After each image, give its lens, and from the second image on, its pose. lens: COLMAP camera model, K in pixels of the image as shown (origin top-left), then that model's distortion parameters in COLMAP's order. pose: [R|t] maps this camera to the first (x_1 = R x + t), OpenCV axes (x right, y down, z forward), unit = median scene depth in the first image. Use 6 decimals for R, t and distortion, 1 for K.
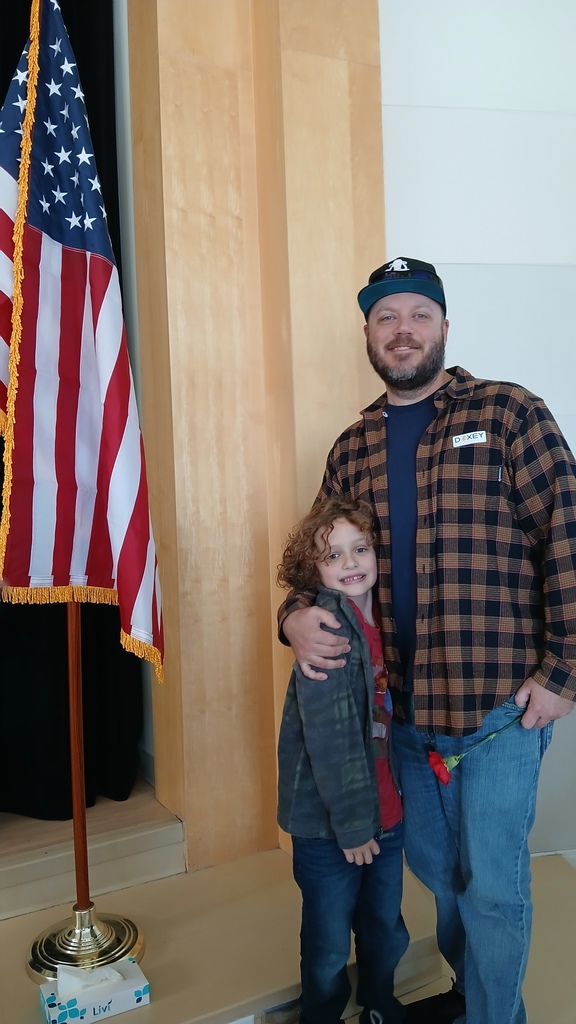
lens RADIAL K [[784.8, 0, 271.4], [0, 784.8, 528.6], [0, 0, 1]] dist [0.033467, -0.074690]
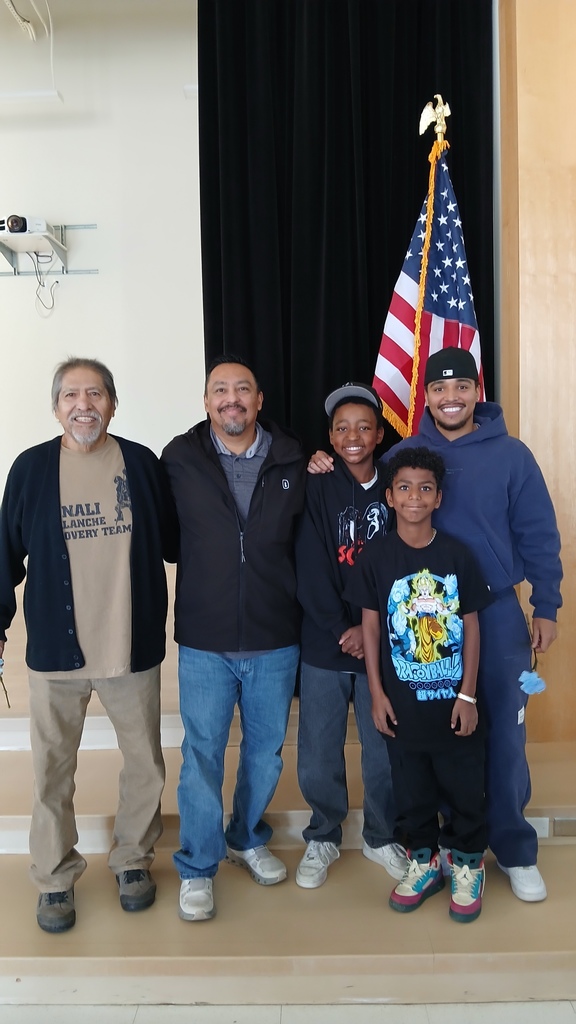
lens RADIAL K [[784.8, 0, 286.4], [0, 784.8, 518.7], [0, 0, 1]] dist [0.033467, -0.074690]
pose [[0.882316, 0.035755, -0.469297, 0.178004], [-0.025958, 0.999289, 0.027333, 0.006436], [0.469941, -0.011934, 0.882617, -0.468469]]
